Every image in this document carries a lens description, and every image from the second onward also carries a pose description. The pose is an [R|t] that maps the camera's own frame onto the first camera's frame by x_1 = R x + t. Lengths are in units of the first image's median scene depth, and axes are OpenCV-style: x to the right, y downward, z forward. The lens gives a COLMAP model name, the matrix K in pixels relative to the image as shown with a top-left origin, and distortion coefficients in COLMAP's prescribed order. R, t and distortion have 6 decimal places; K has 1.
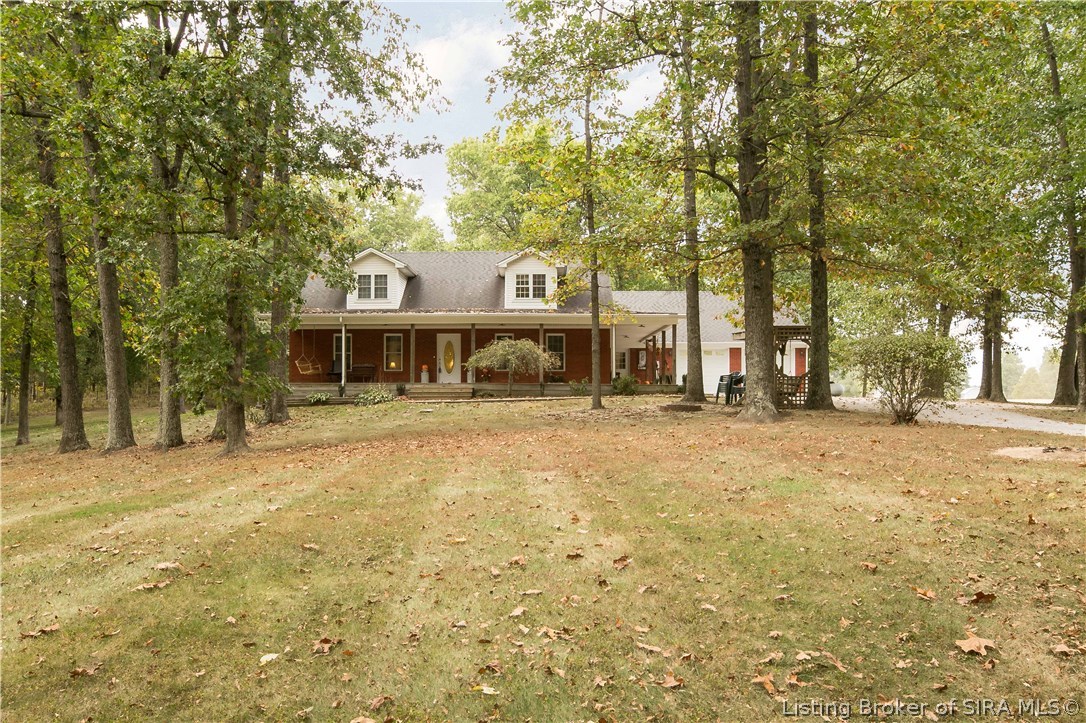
lens RADIAL K [[676.1, 0, 539.6], [0, 676.1, 364.8], [0, 0, 1]] dist [-0.001639, 0.000285]
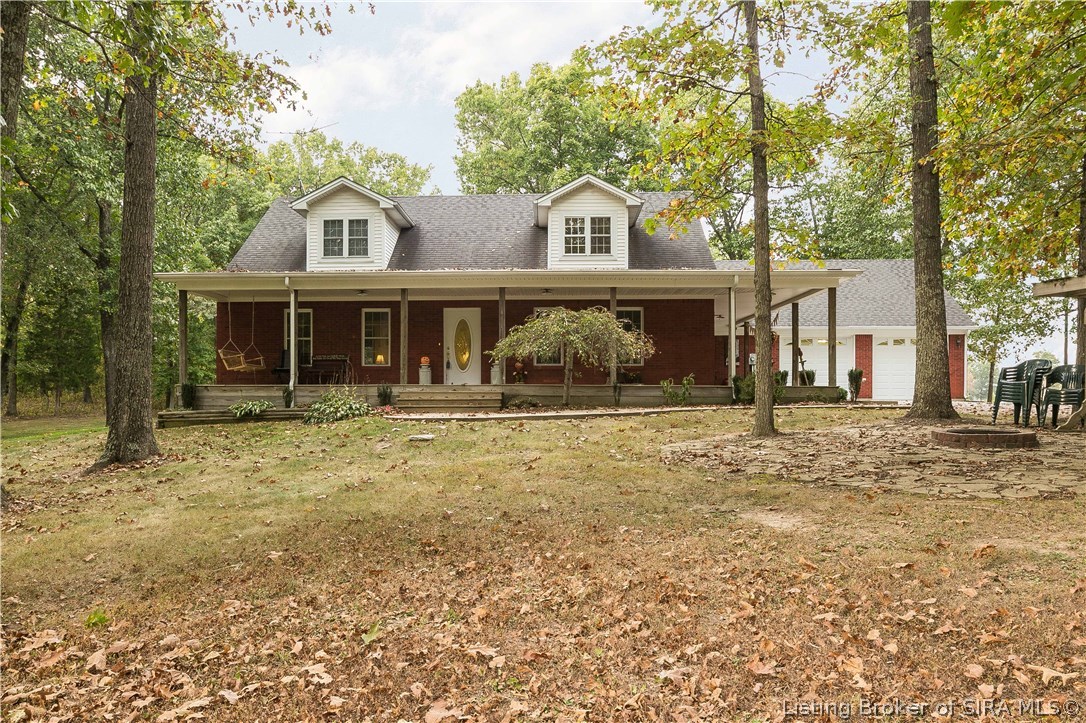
lens RADIAL K [[676.1, 0, 546.7], [0, 676.1, 361.0], [0, 0, 1]] dist [-0.001639, 0.000285]
pose [[0.999993, -0.002469, -0.002922, -0.052566], [0.002443, 0.999959, -0.008738, 0.010431], [0.002943, 0.008731, 0.999958, 0.361249]]
